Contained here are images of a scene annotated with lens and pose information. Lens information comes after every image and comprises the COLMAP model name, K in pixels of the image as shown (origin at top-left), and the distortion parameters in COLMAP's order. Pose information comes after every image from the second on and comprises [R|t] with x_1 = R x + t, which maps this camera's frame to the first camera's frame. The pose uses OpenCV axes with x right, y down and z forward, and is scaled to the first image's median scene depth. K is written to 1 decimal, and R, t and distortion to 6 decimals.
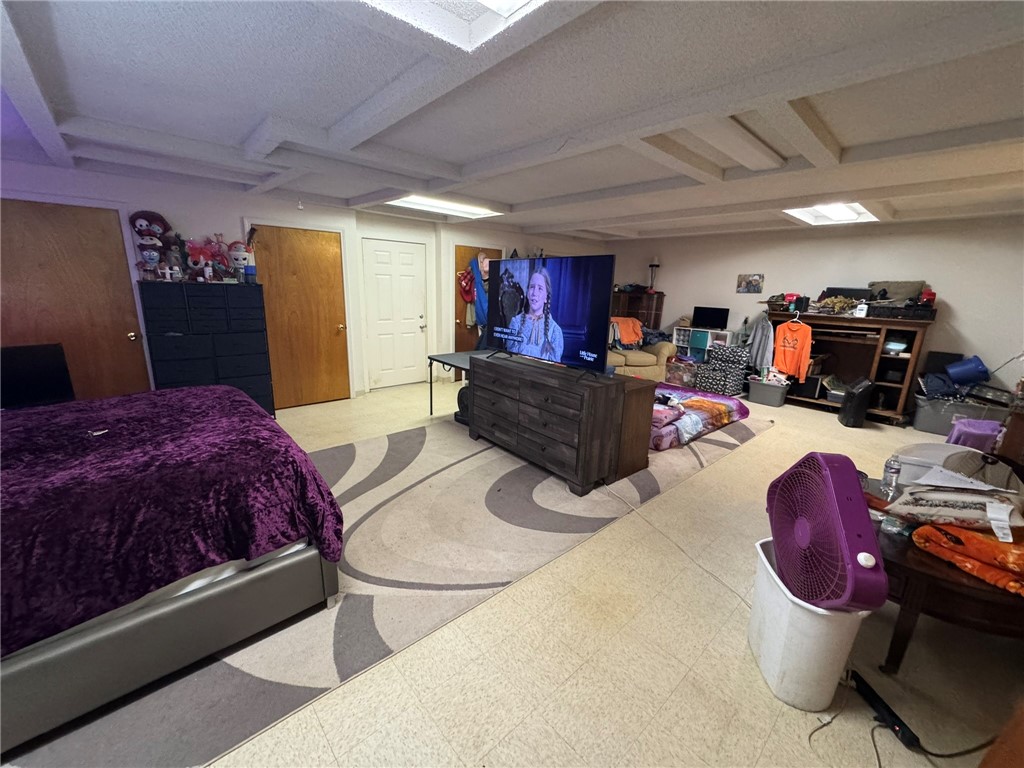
lens RADIAL K [[405.0, 0, 509.6], [0, 405.0, 384.4], [0, 0, 1]] dist [-0.000541, 0.000482]
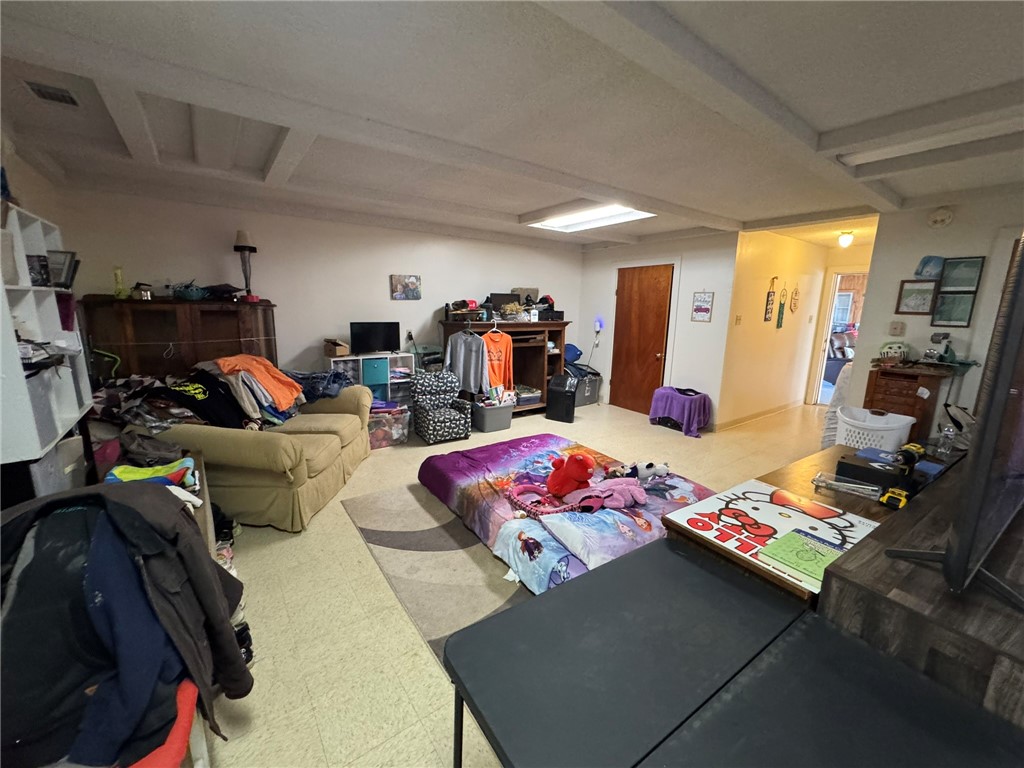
lens RADIAL K [[405.0, 0, 512.0], [0, 405.0, 384.2], [0, 0, 1]] dist [-0.000541, 0.000482]
pose [[0.111578, -0.219011, 0.969322, -0.158353], [0.223382, 0.955978, 0.190283, -0.179936], [-0.968324, 0.195298, 0.155589, 0.742820]]
